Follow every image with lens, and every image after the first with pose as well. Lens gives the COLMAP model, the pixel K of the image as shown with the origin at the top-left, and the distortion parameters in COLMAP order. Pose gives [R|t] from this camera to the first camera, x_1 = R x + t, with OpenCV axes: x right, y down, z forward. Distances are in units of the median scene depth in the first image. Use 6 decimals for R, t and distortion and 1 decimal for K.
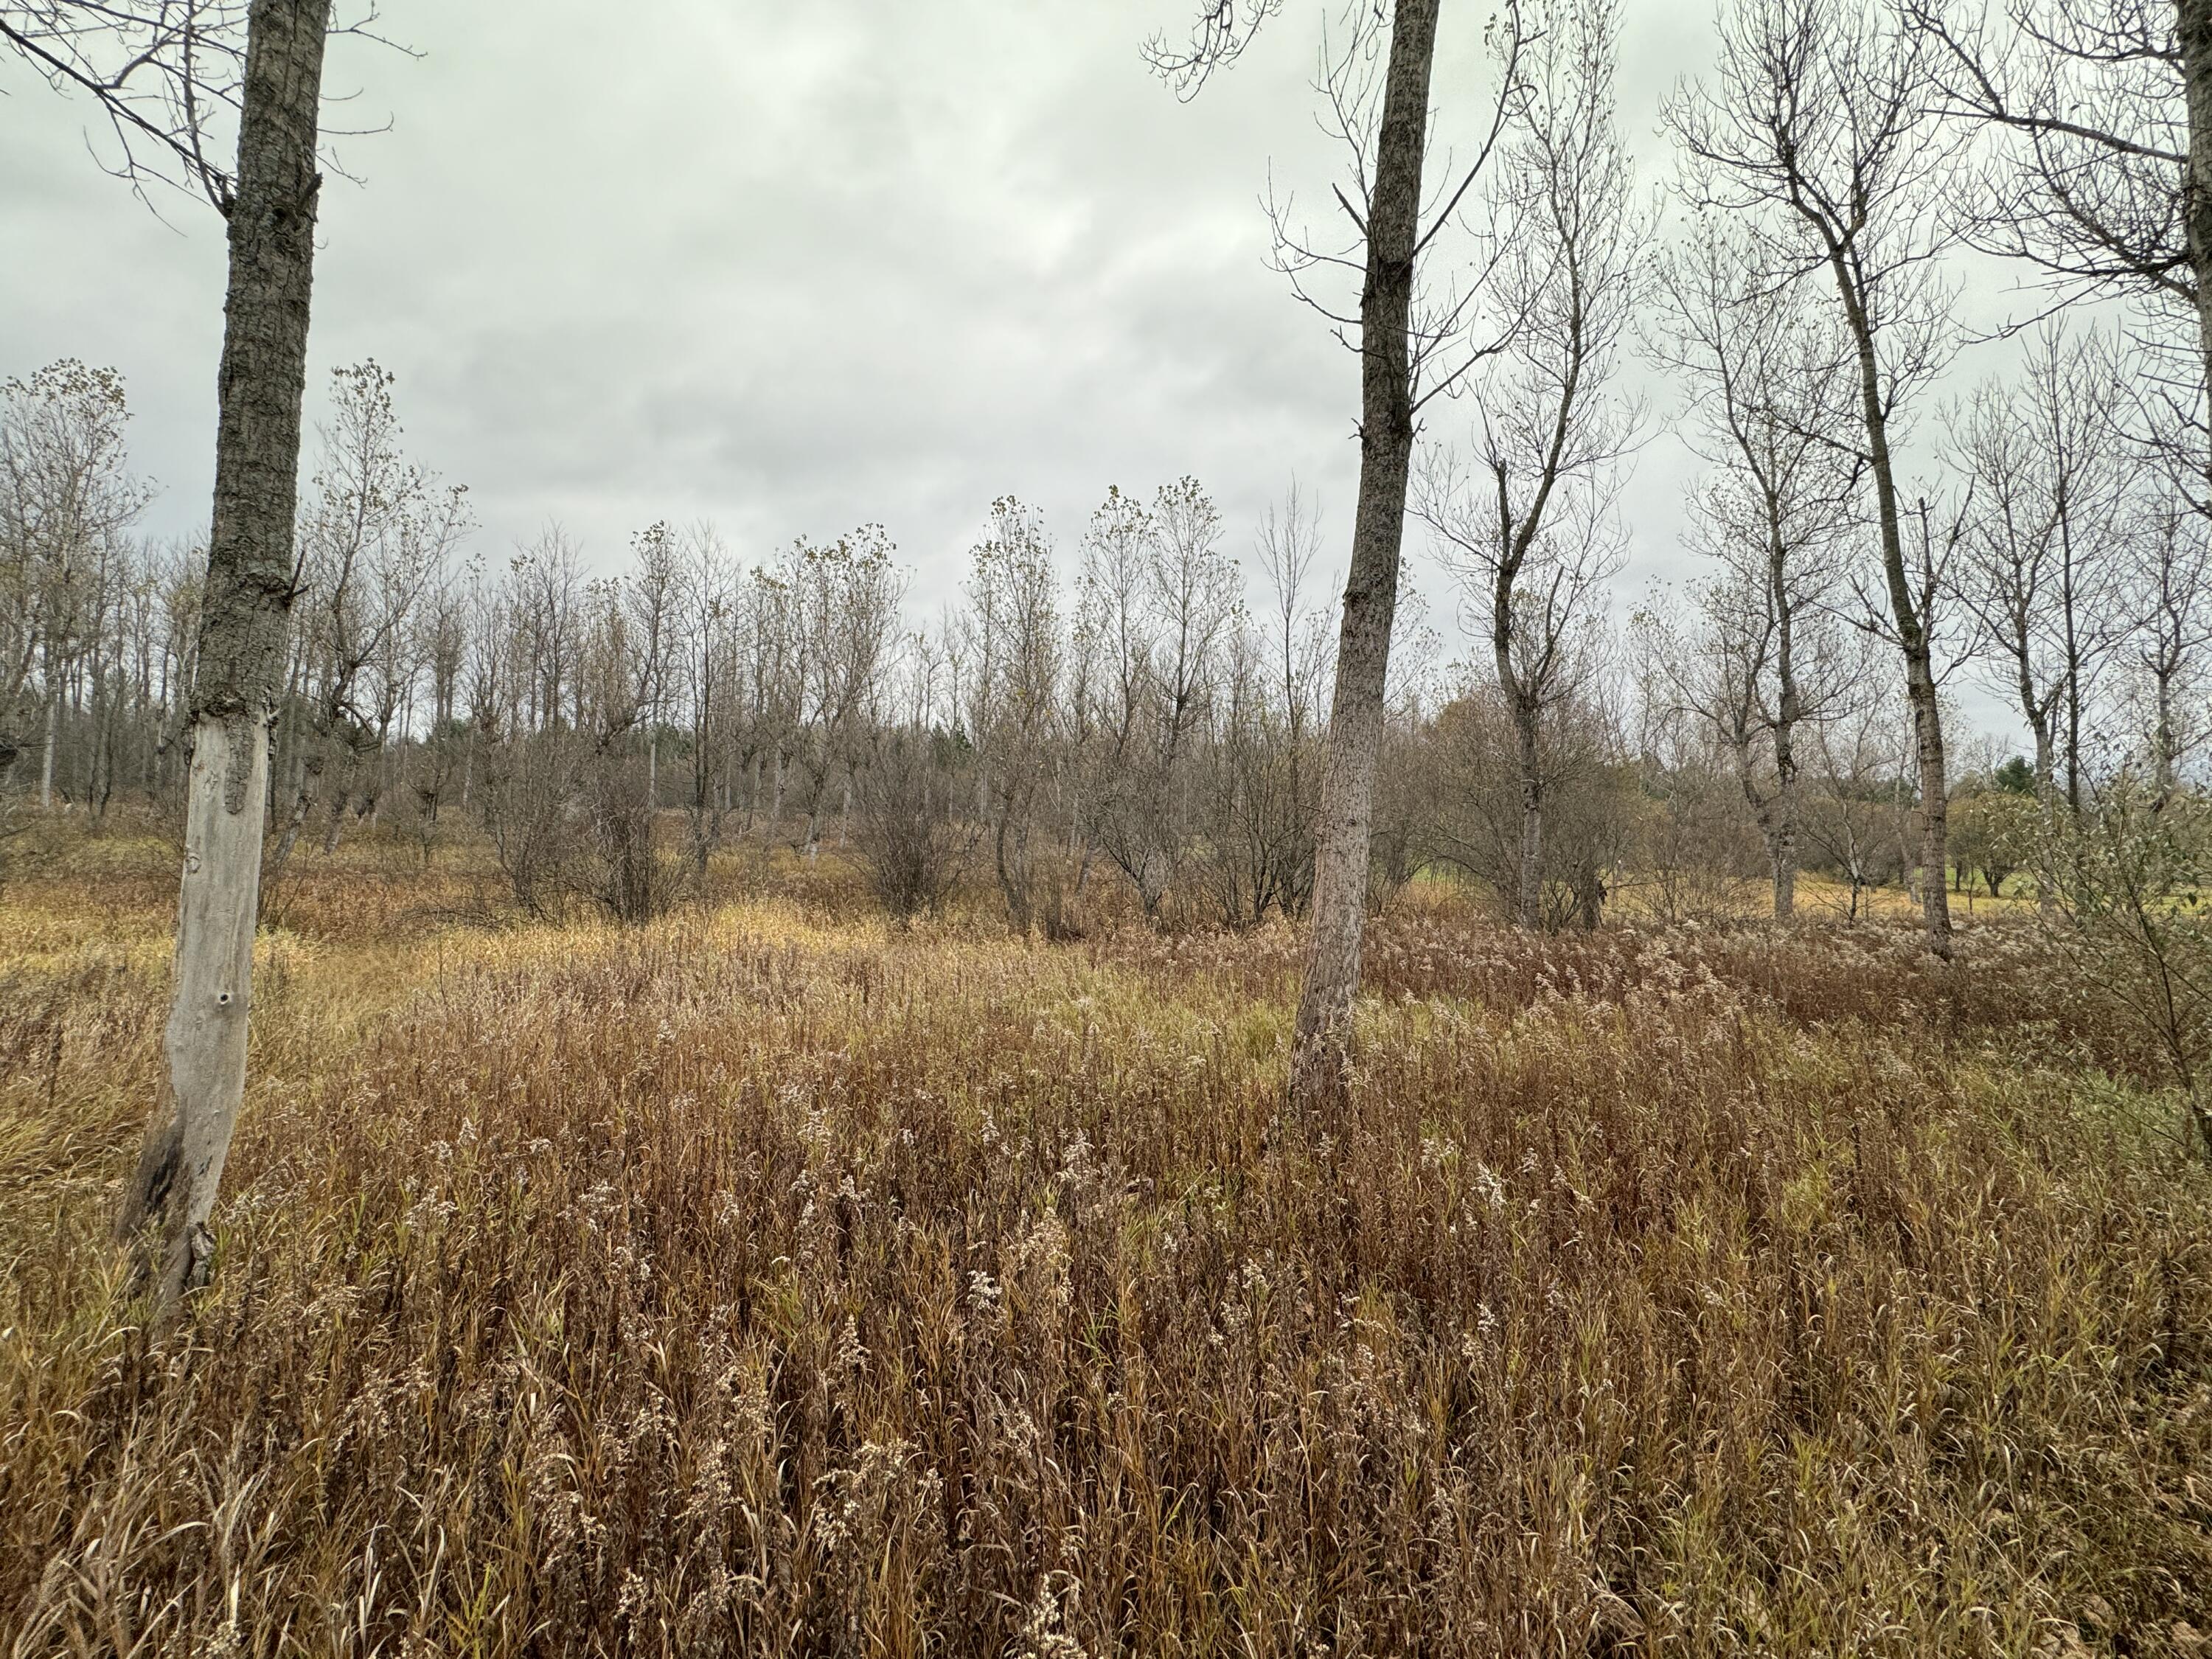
lens RADIAL K [[885.0, 0, 1106.0], [0, 885.0, 829.5], [0, 0, 1]] dist [0.000971, 0.000624]
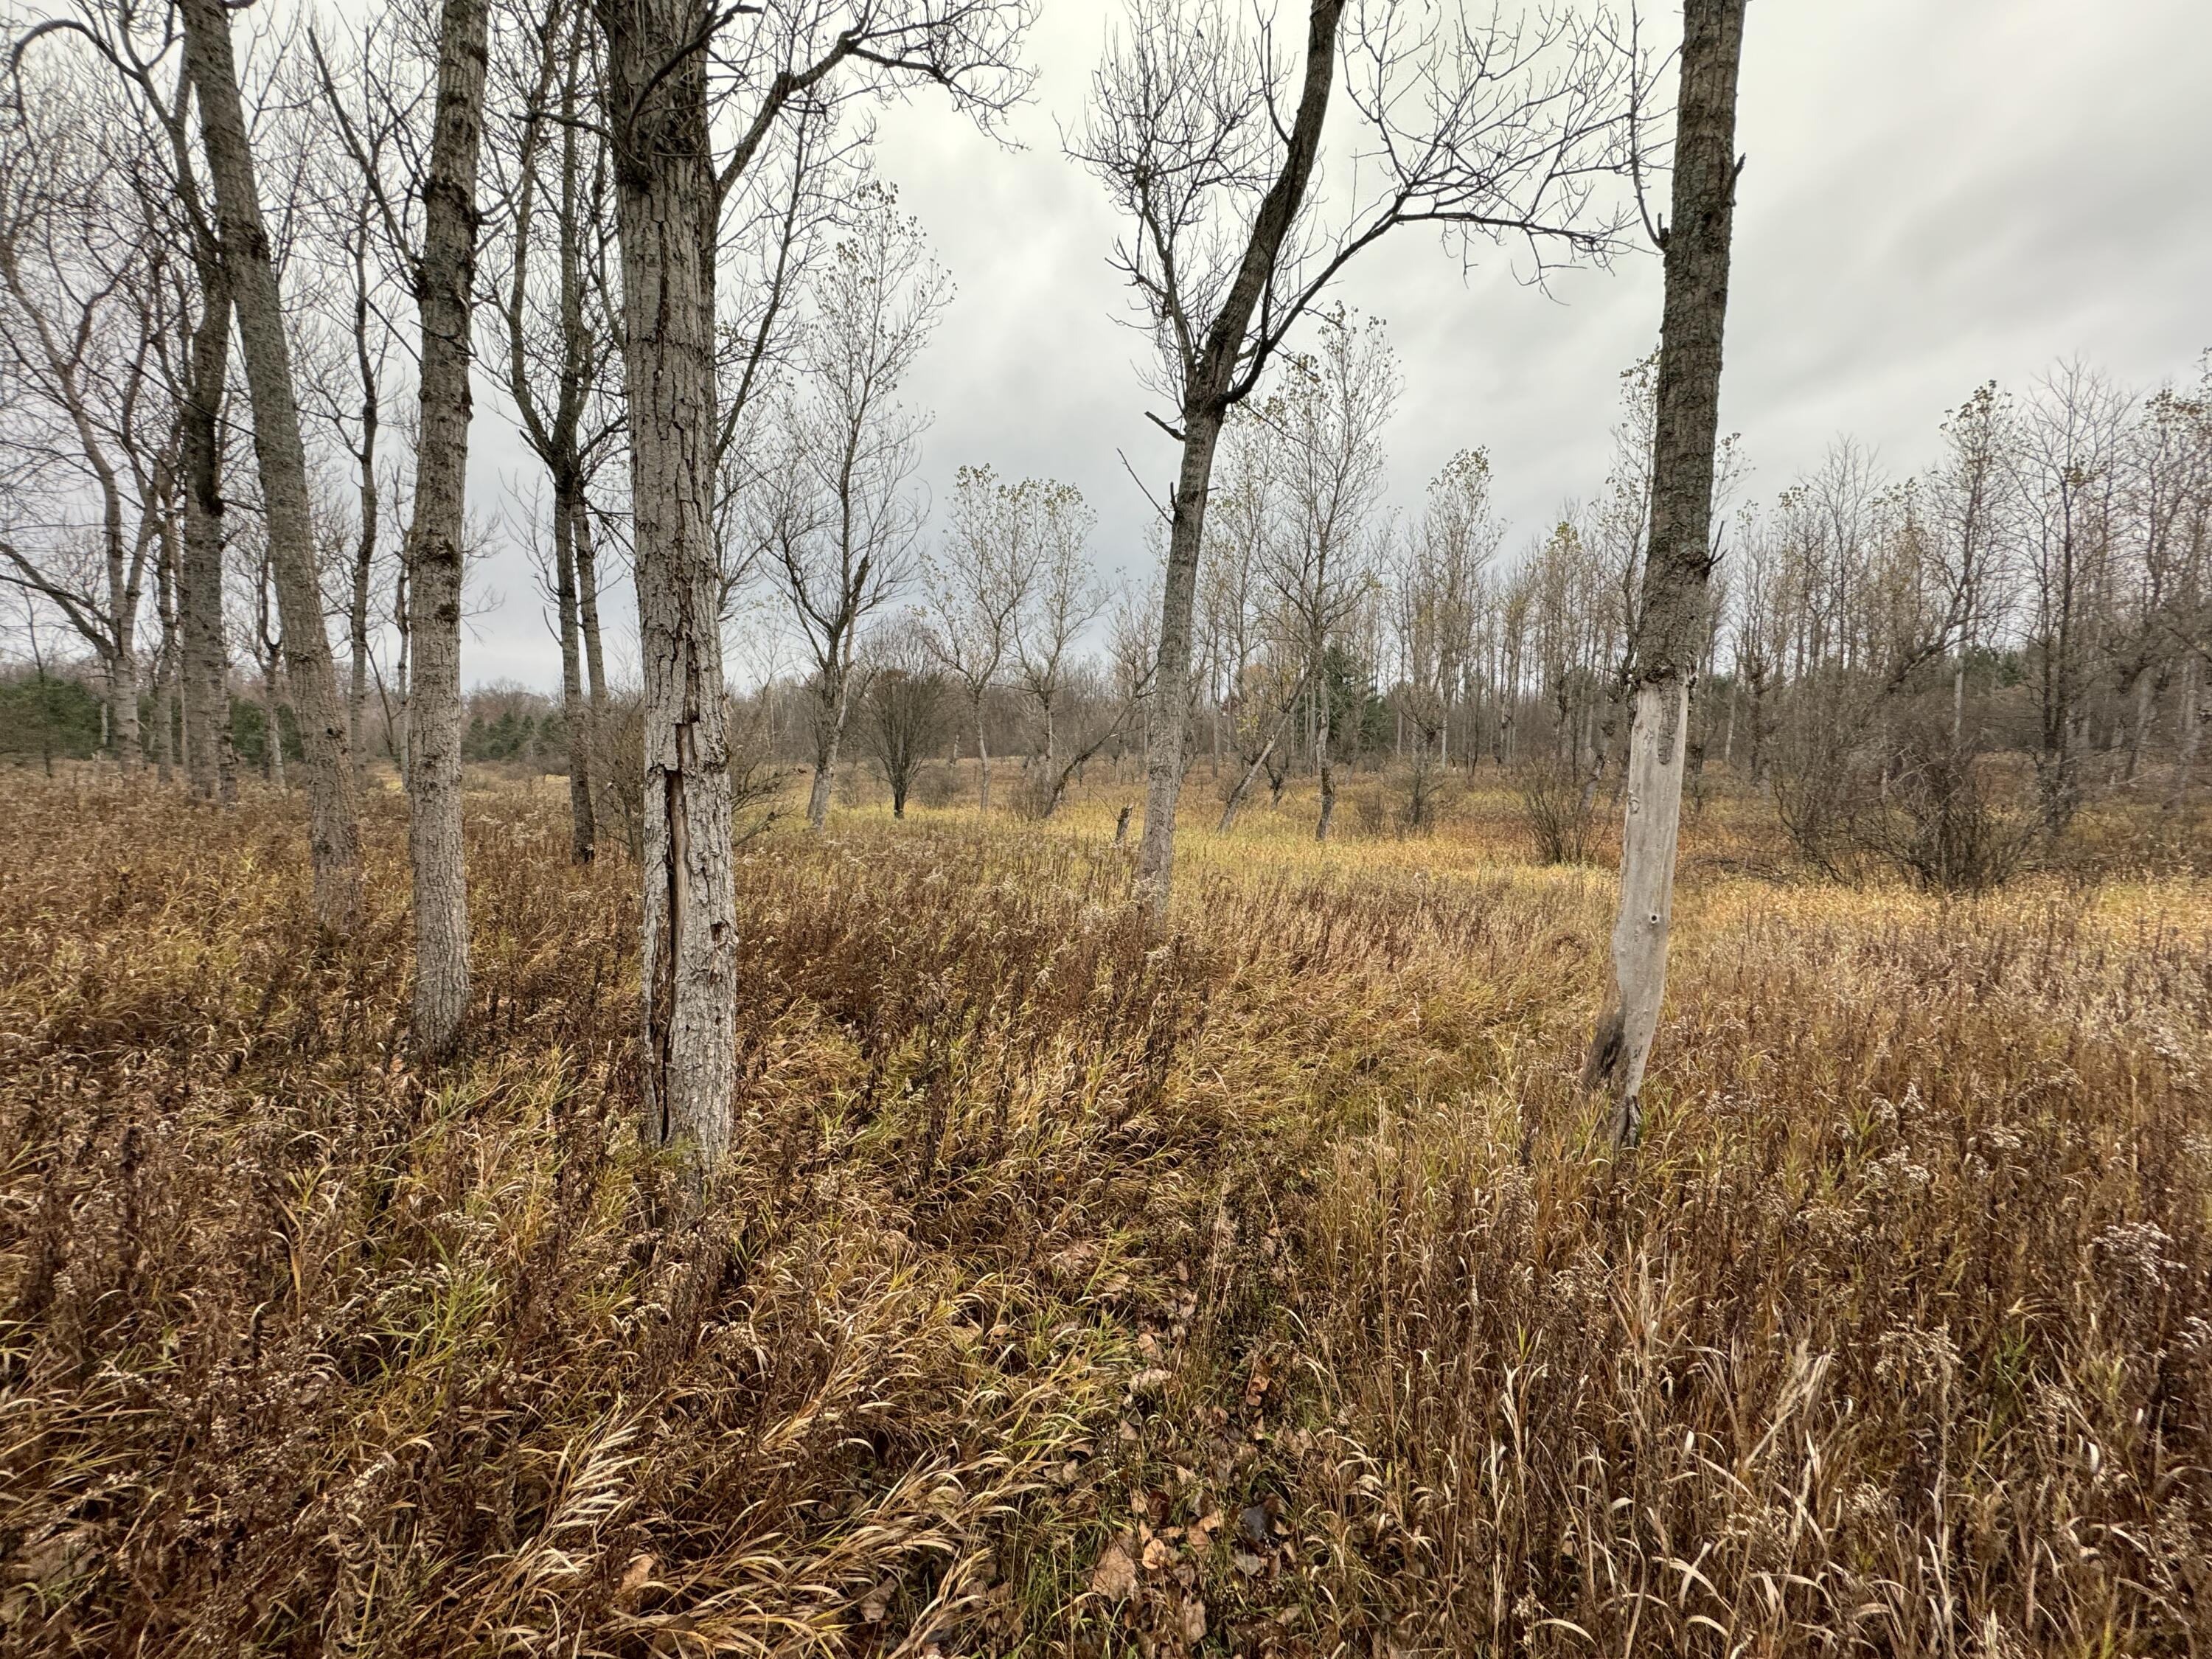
lens RADIAL K [[885.0, 0, 1106.0], [0, 885.0, 829.5], [0, 0, 1]] dist [0.000971, 0.000624]
pose [[0.330789, 0.039074, -0.942895, -0.105099], [0.010640, 0.998925, 0.045128, 0.007662], [0.943645, -0.024961, 0.330018, -0.084502]]
